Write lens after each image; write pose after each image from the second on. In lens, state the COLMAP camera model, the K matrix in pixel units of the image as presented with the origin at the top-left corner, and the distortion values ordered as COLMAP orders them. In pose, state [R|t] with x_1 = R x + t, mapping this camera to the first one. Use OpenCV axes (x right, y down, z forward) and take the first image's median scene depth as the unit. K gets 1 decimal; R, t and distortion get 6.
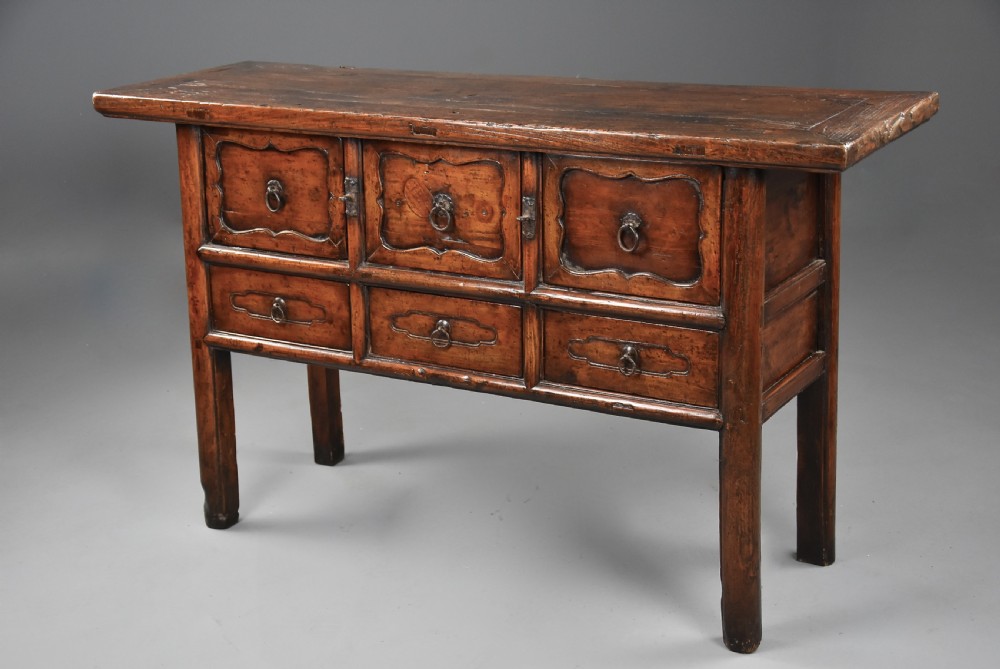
lens RADIAL K [[1630.2, 0, 500.0], [0, 1630.2, 334.5], [0, 0, 1]] dist [0.200352, 0.099680]
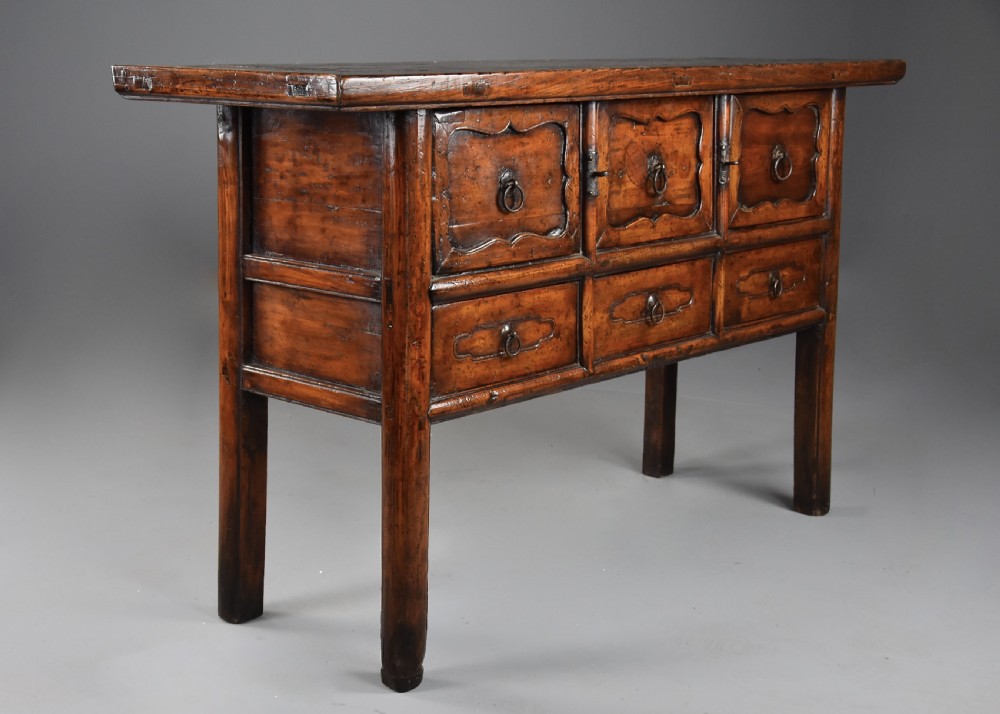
lens RADIAL K [[1528.9, 0, 500.0], [0, 1528.9, 357.0], [0, 0, 1]] dist [0.196902, 0.044094]
pose [[0.201973, -0.172416, 0.964095, -0.906455], [0.271280, 0.955715, 0.114086, -0.098776], [-0.941071, 0.238497, 0.239802, 0.889013]]
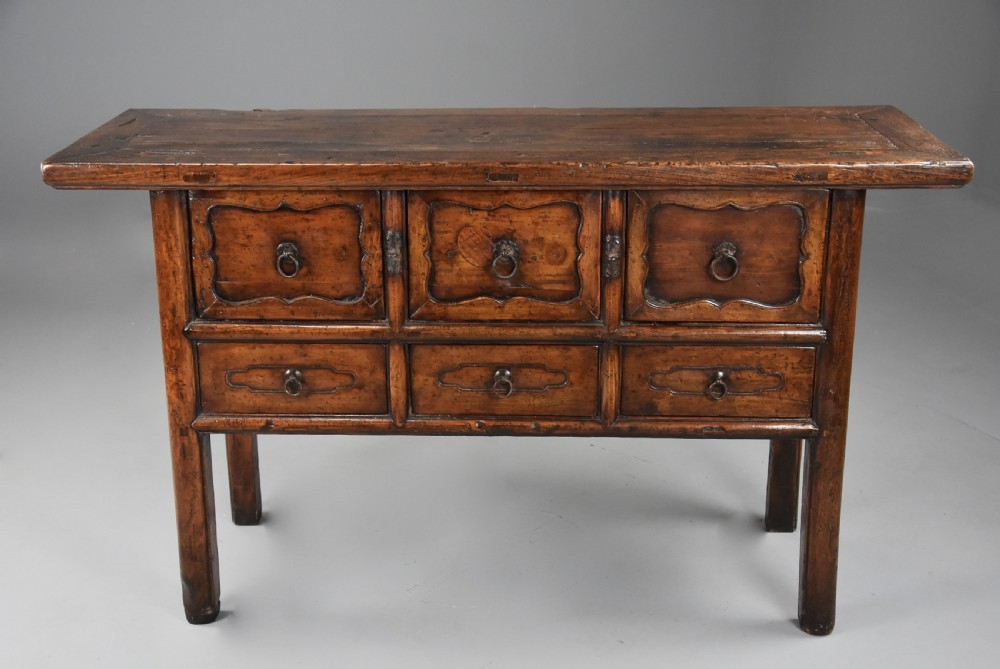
lens RADIAL K [[1279.4, 0, 500.0], [0, 1279.4, 334.5], [0, 0, 1]] dist [0.056905, 0.070555]
pose [[0.881572, -0.139588, 0.450939, -0.377883], [0.120133, 0.990169, 0.071650, -0.084414], [-0.456507, -0.008992, 0.889674, 0.331164]]
